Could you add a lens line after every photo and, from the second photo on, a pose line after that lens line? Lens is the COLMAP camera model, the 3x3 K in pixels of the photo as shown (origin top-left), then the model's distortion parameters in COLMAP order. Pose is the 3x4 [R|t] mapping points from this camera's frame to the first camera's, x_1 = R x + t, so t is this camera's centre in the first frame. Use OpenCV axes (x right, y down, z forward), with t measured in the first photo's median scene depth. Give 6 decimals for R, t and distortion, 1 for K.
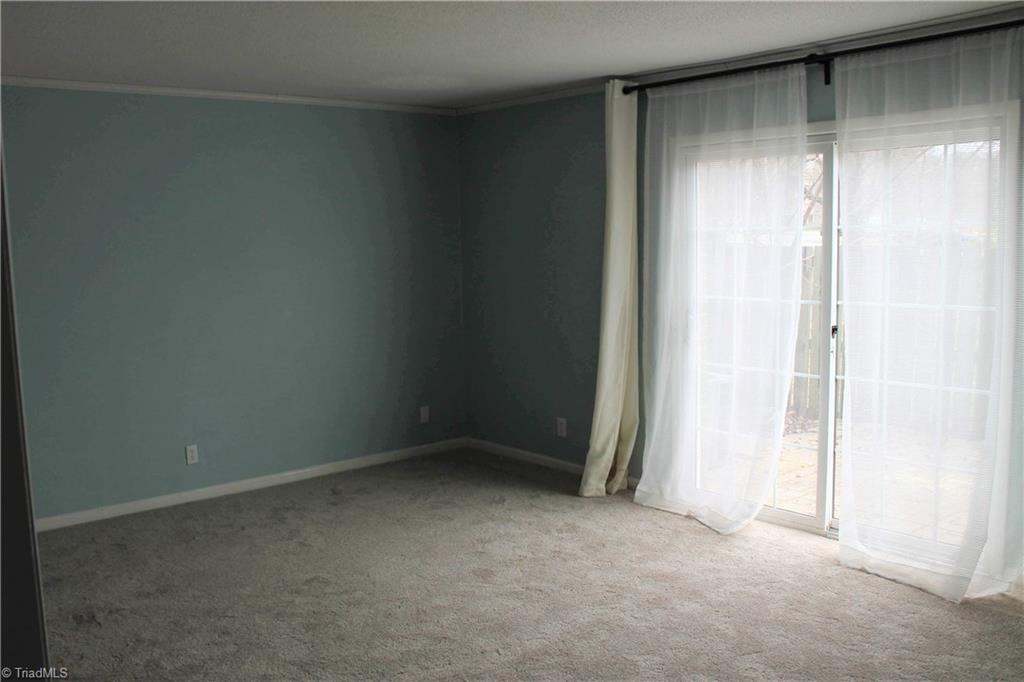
lens RADIAL K [[952.0, 0, 512.0], [0, 952.0, 341.0], [0, 0, 1]] dist [-0.145412, 0.130786]
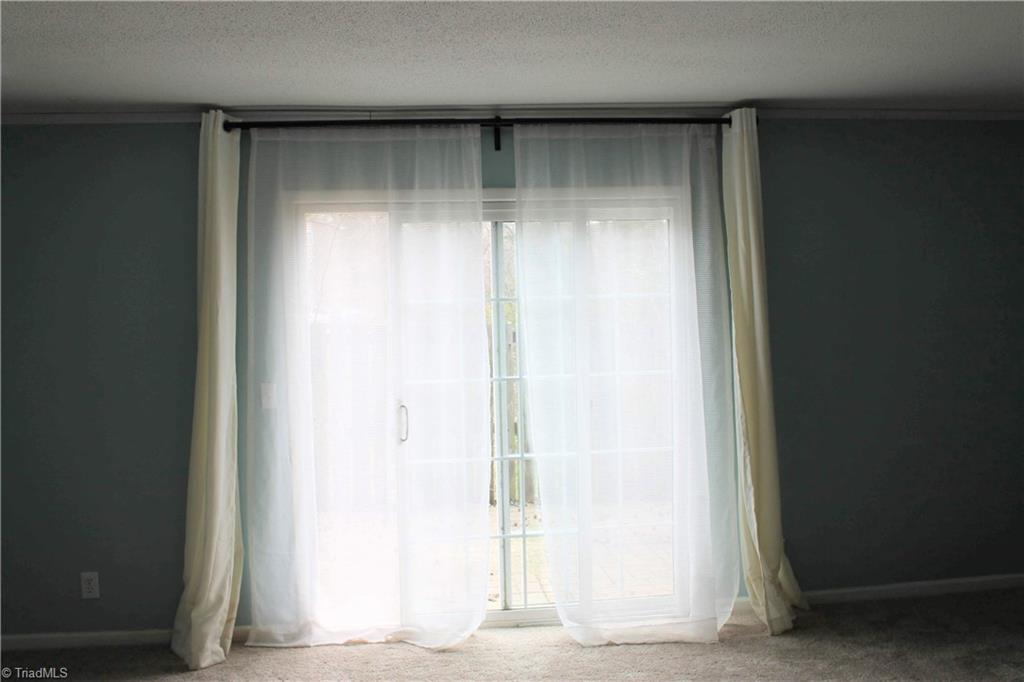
lens RADIAL K [[952.0, 0, 512.0], [0, 952.0, 341.0], [0, 0, 1]] dist [-0.145412, 0.130786]
pose [[0.555935, -0.023152, 0.830903, -0.437756], [0.105321, 0.993518, -0.042784, -0.035461], [-0.824527, 0.111296, 0.554769, 0.440867]]
